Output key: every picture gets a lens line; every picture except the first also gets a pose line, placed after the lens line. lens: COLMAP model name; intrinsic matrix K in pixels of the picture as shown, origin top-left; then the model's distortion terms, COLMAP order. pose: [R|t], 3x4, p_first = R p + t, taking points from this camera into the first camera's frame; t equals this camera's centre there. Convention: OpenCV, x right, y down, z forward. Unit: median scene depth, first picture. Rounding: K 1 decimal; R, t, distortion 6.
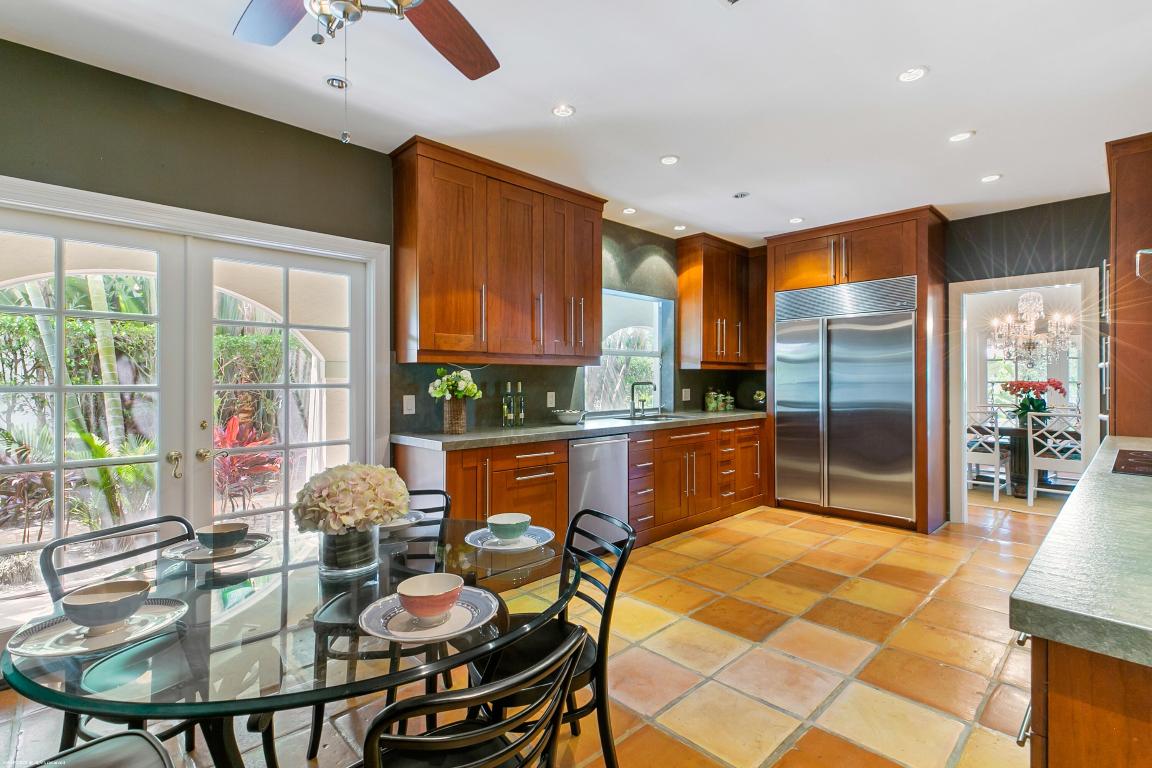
lens RADIAL K [[531.8, 0, 581.1], [0, 531.8, 377.8], [0, 0, 1]] dist [0.006360, 0.001061]
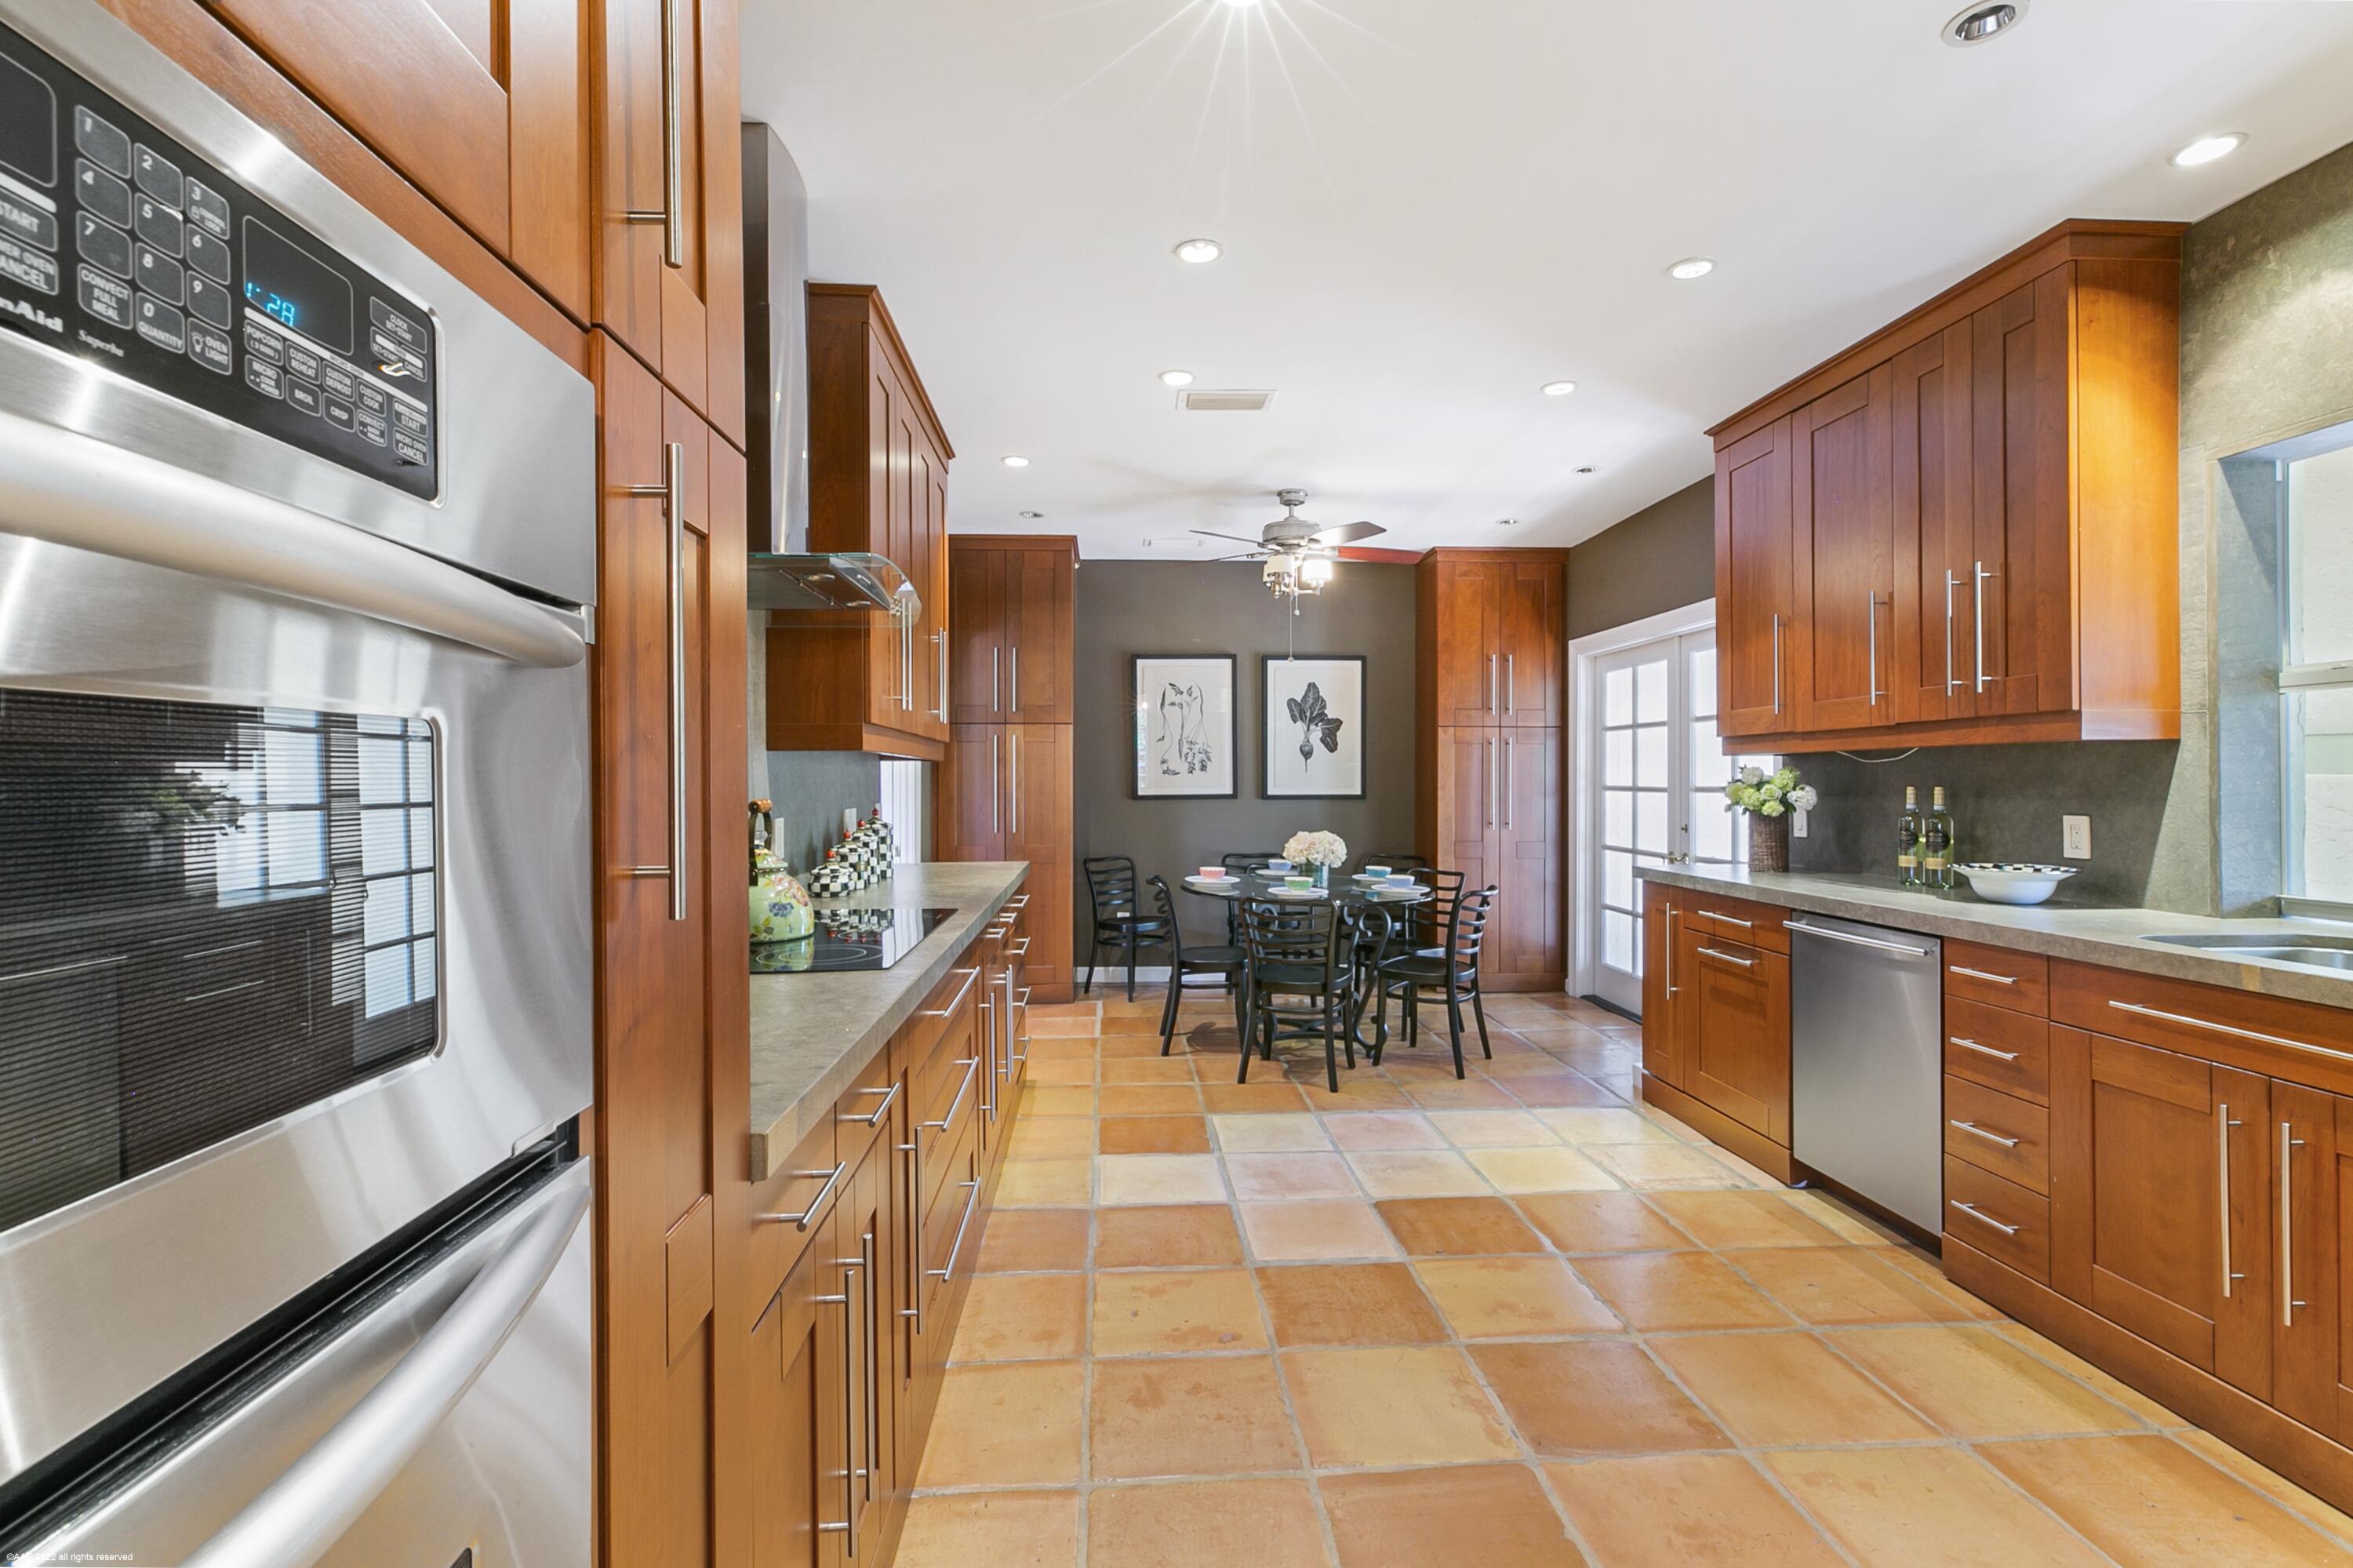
lens RADIAL K [[1086.2, 0, 1186.9], [0, 1086.2, 771.4], [0, 0, 1]] dist [0.006360, 0.001061]
pose [[-0.639554, -0.003376, -0.768739, 1.188407], [0.007217, 0.999920, -0.010395, 0.000365], [0.768712, -0.012196, -0.639478, 1.349055]]
